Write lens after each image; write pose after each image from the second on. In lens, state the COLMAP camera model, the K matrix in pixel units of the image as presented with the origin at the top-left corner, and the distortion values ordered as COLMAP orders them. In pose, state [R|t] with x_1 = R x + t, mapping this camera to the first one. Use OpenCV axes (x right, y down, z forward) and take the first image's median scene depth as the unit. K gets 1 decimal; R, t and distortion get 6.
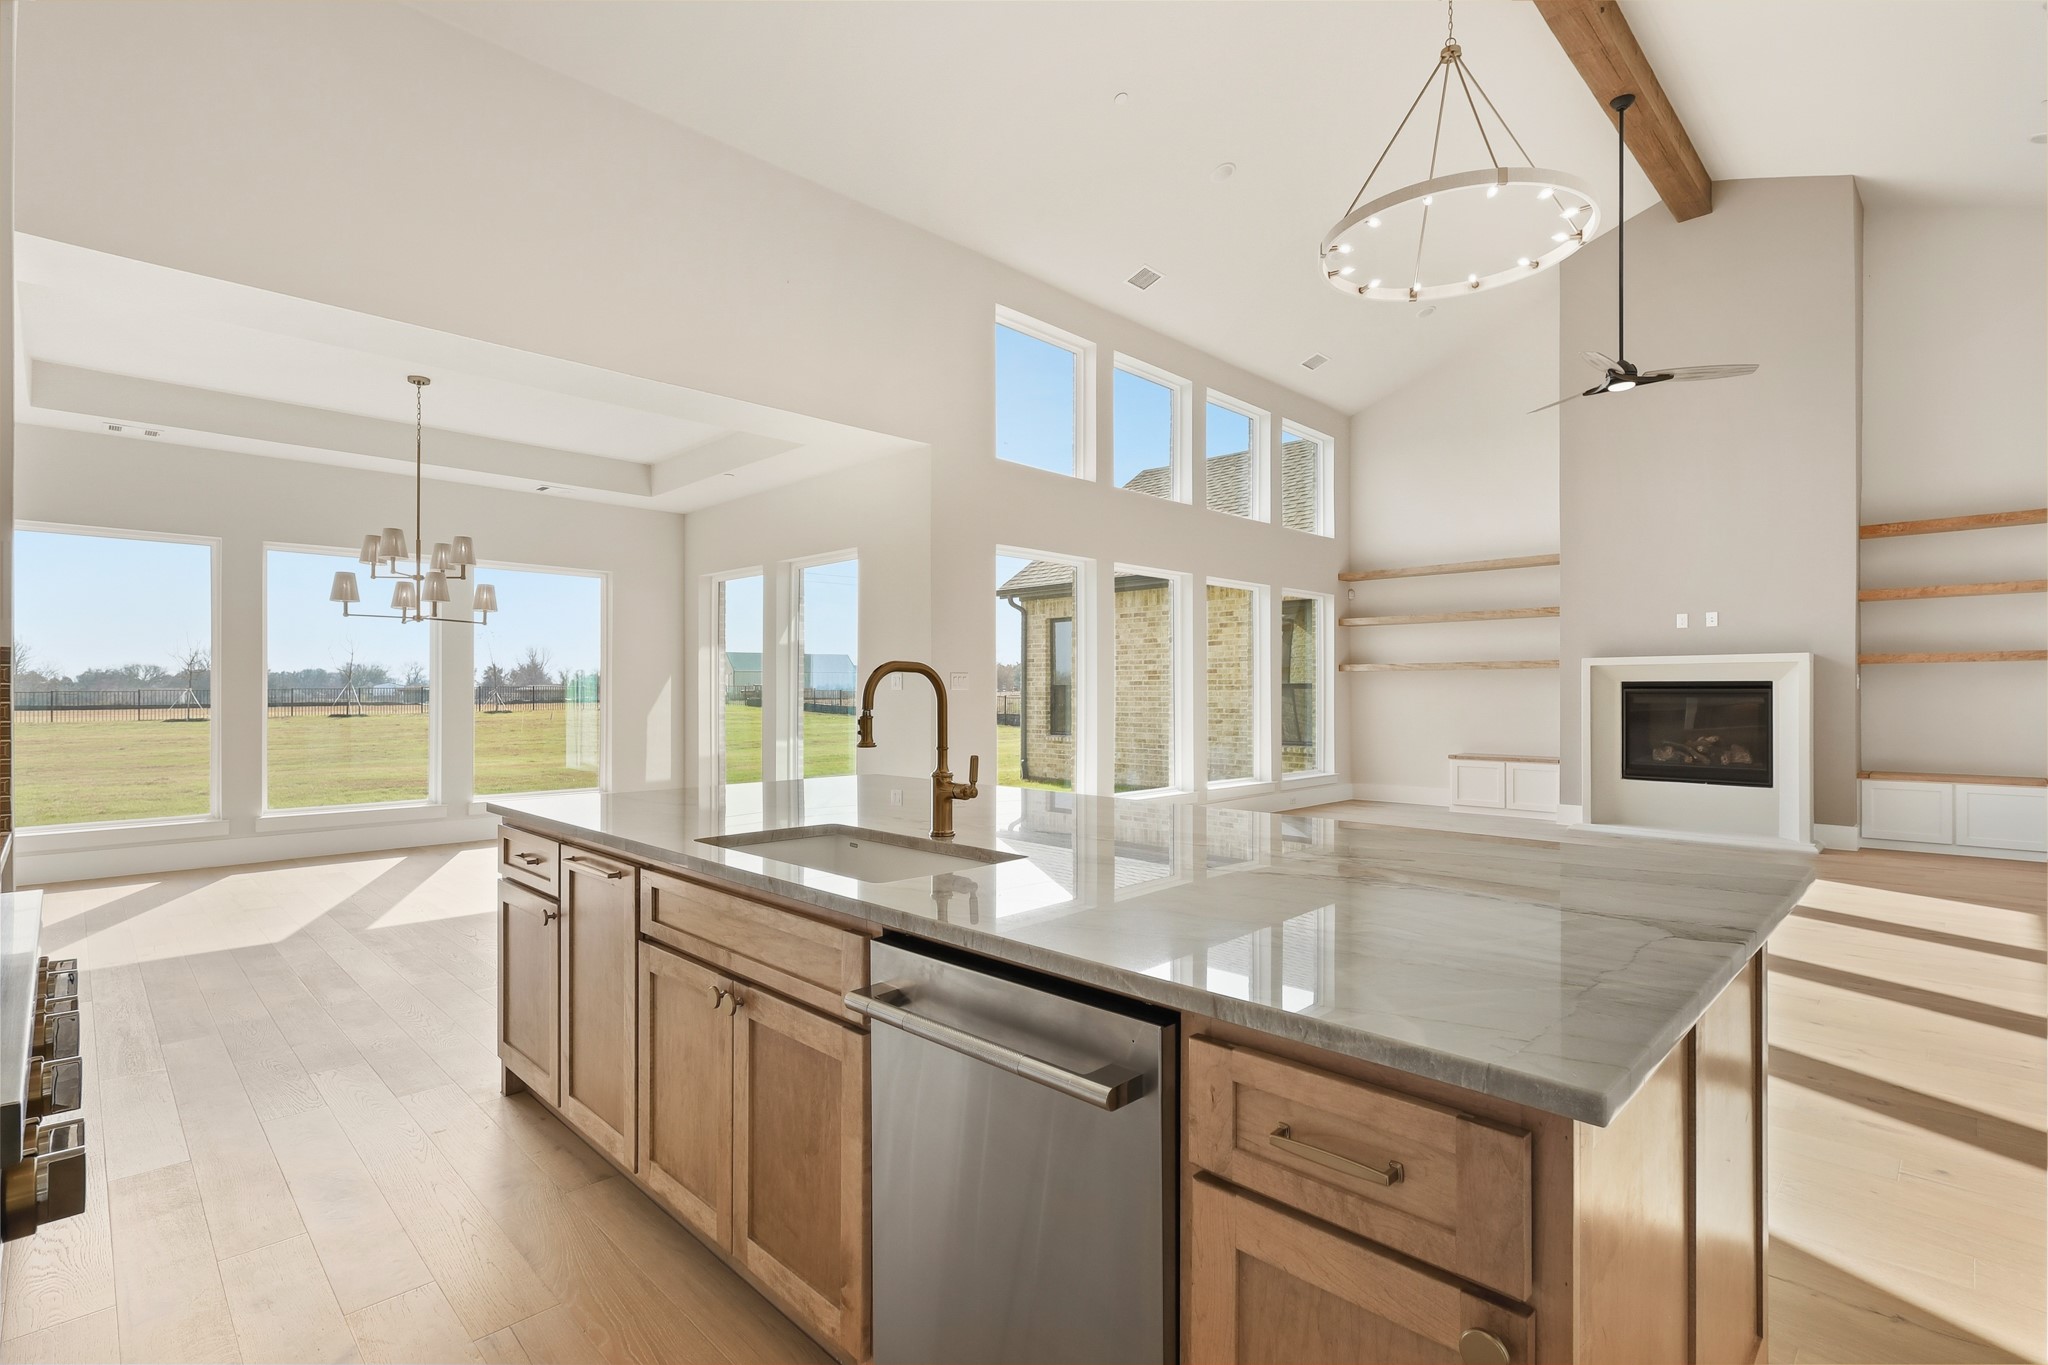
lens RADIAL K [[951.7, 0, 1022.5], [0, 951.7, 688.7], [0, 0, 1]] dist [-0.004076, 0.001304]
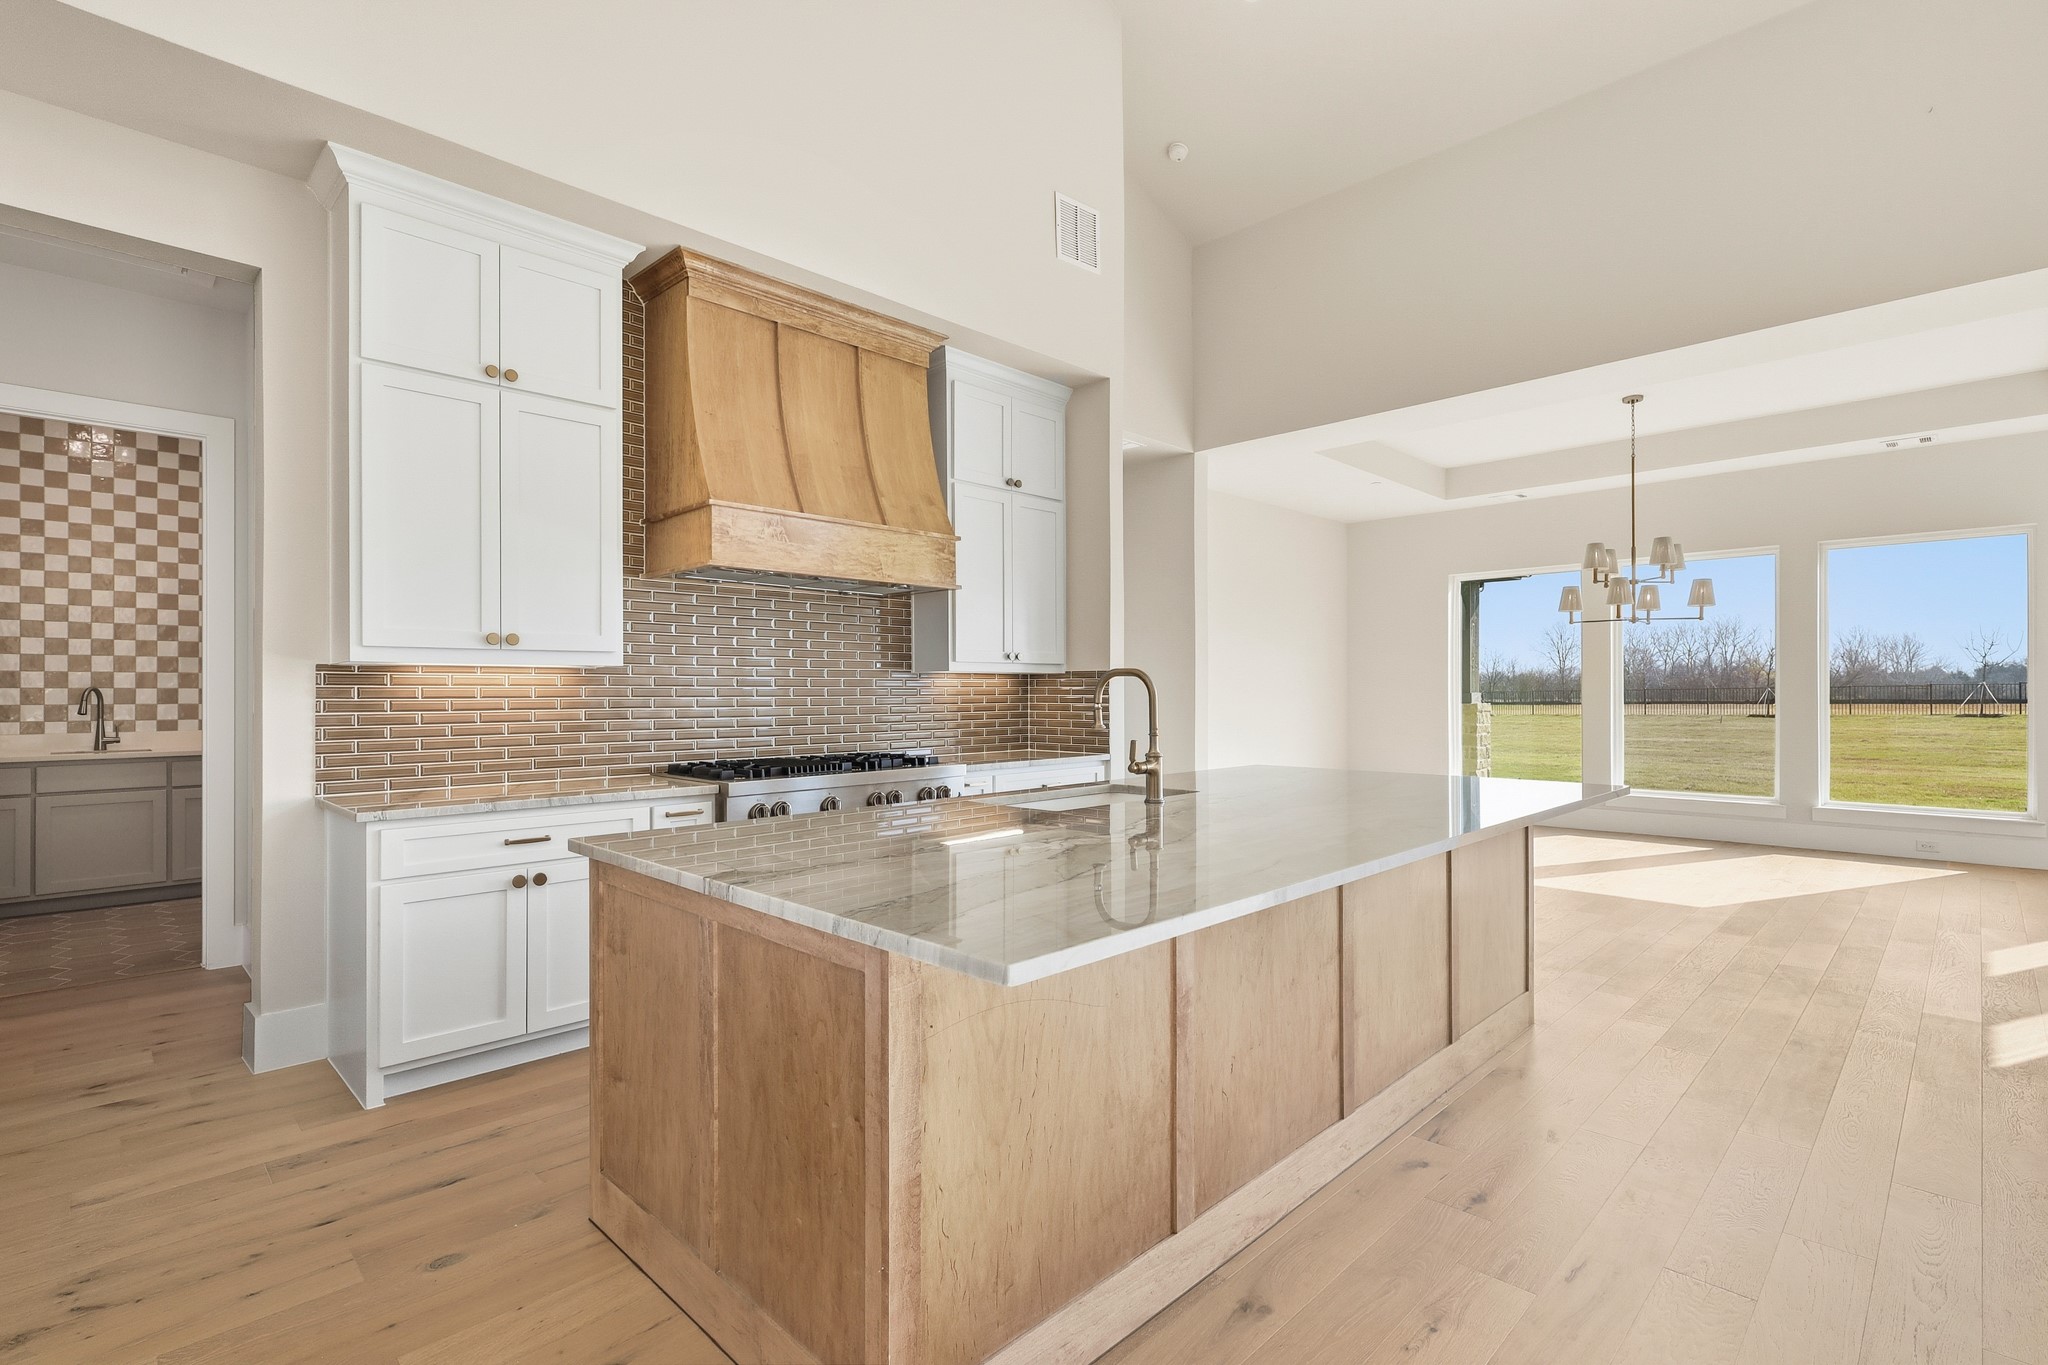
lens RADIAL K [[951.7, 0, 1013.0], [0, 951.7, 690.8], [0, 0, 1]] dist [-0.004076, 0.001304]
pose [[-0.004049, 0.002027, -0.999990, 0.314199], [0.007174, 0.999972, 0.001998, 0.000074], [0.999966, -0.007166, -0.004063, 0.207361]]
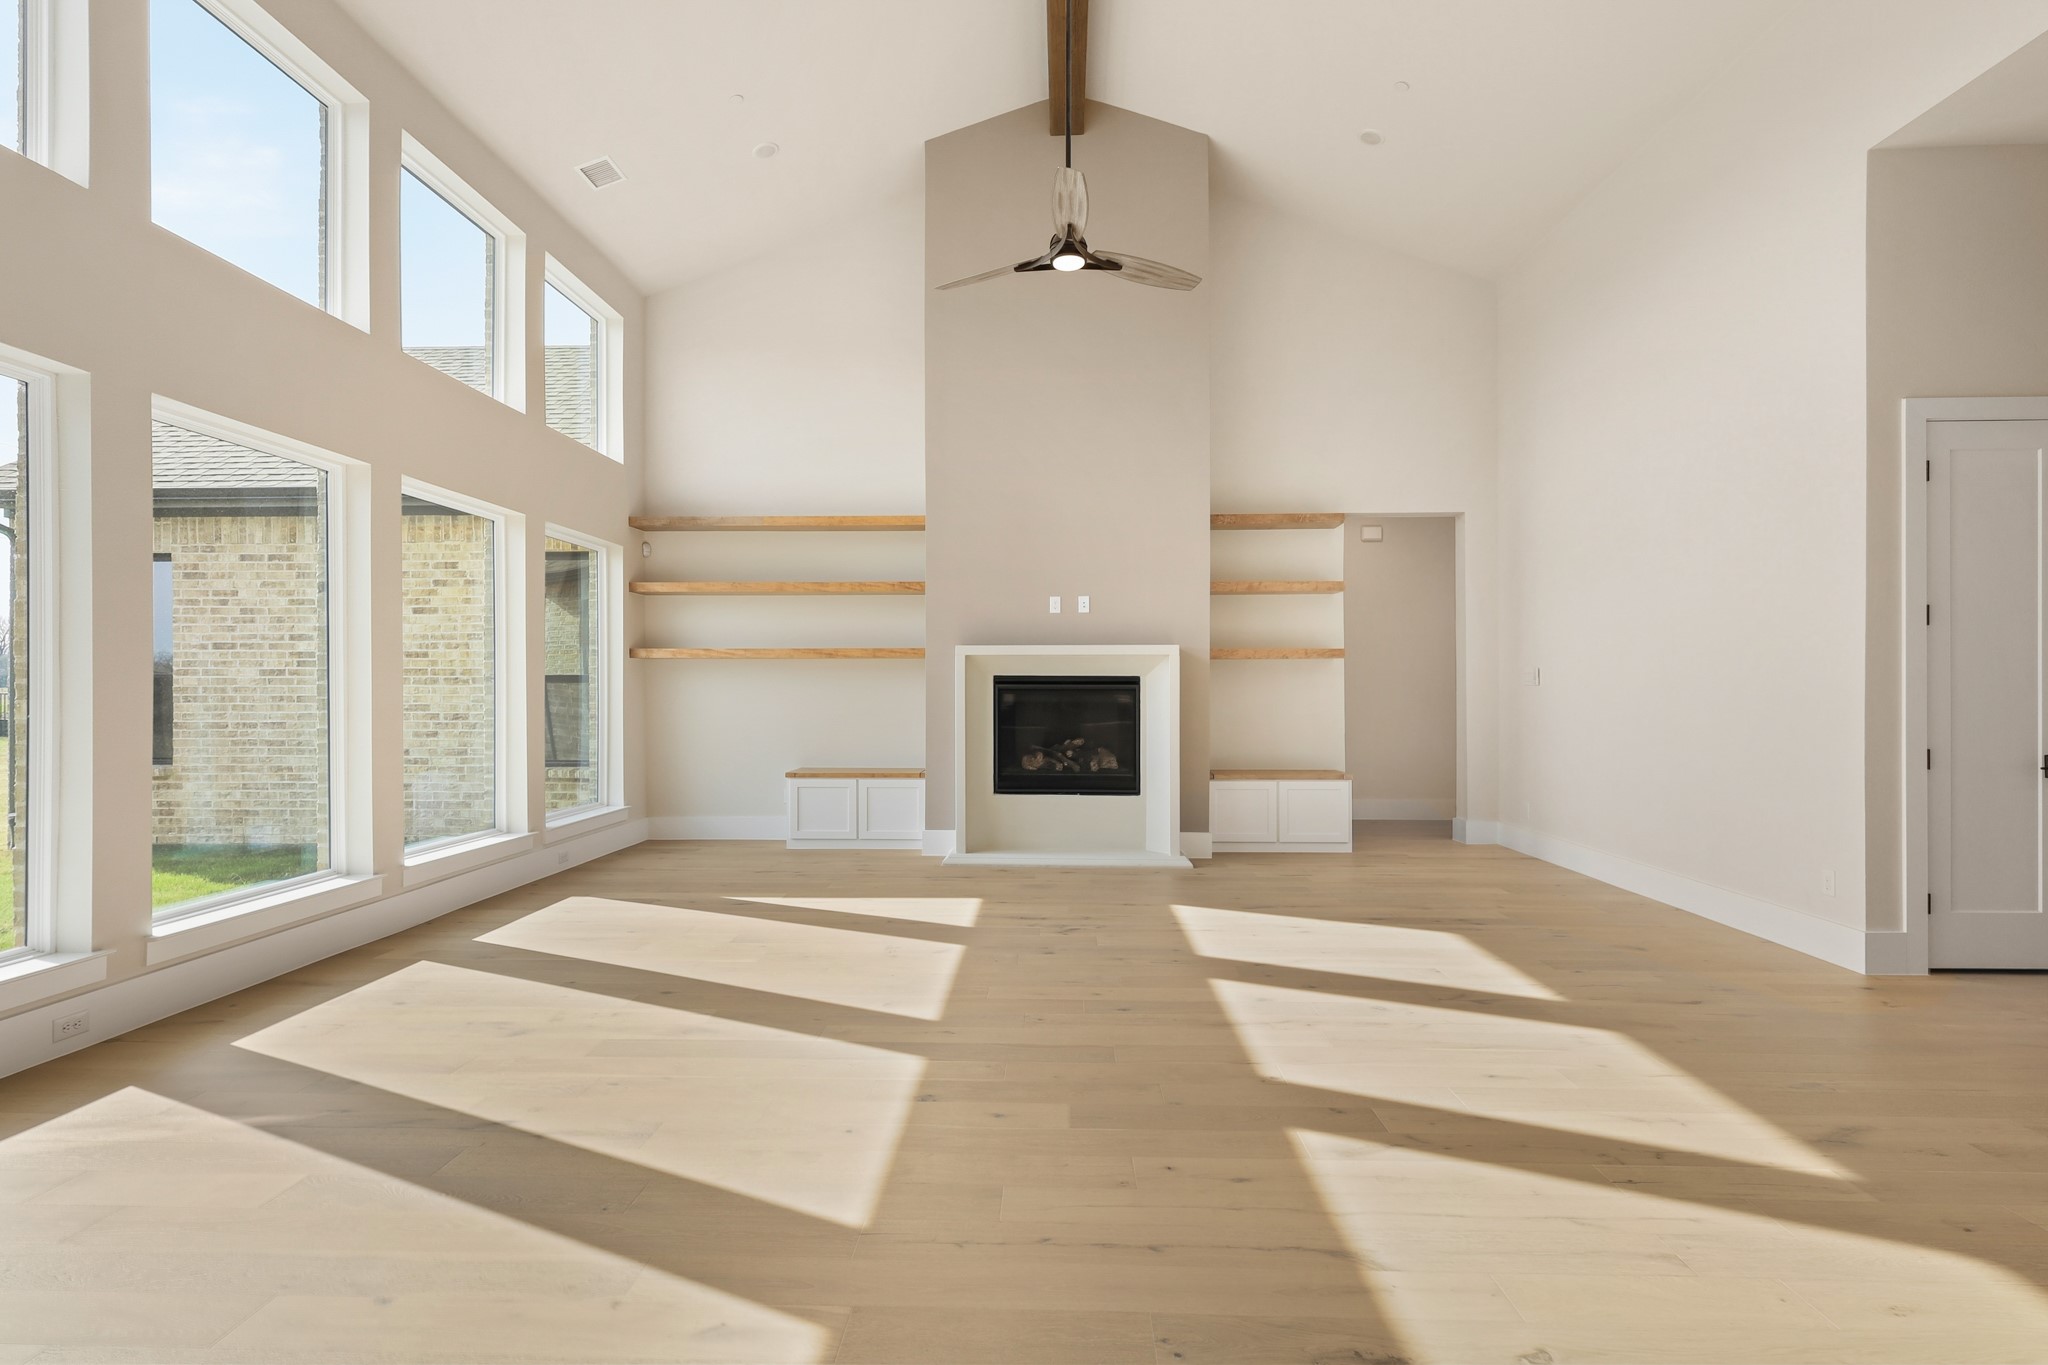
lens RADIAL K [[951.7, 0, 1028.0], [0, 951.7, 695.7], [0, 0, 1]] dist [-0.004076, 0.001304]
pose [[0.728924, -0.004771, 0.684578, 0.086511], [-0.003312, 0.999939, 0.010495, 0.001129], [-0.684586, -0.009918, 0.728864, 0.370434]]
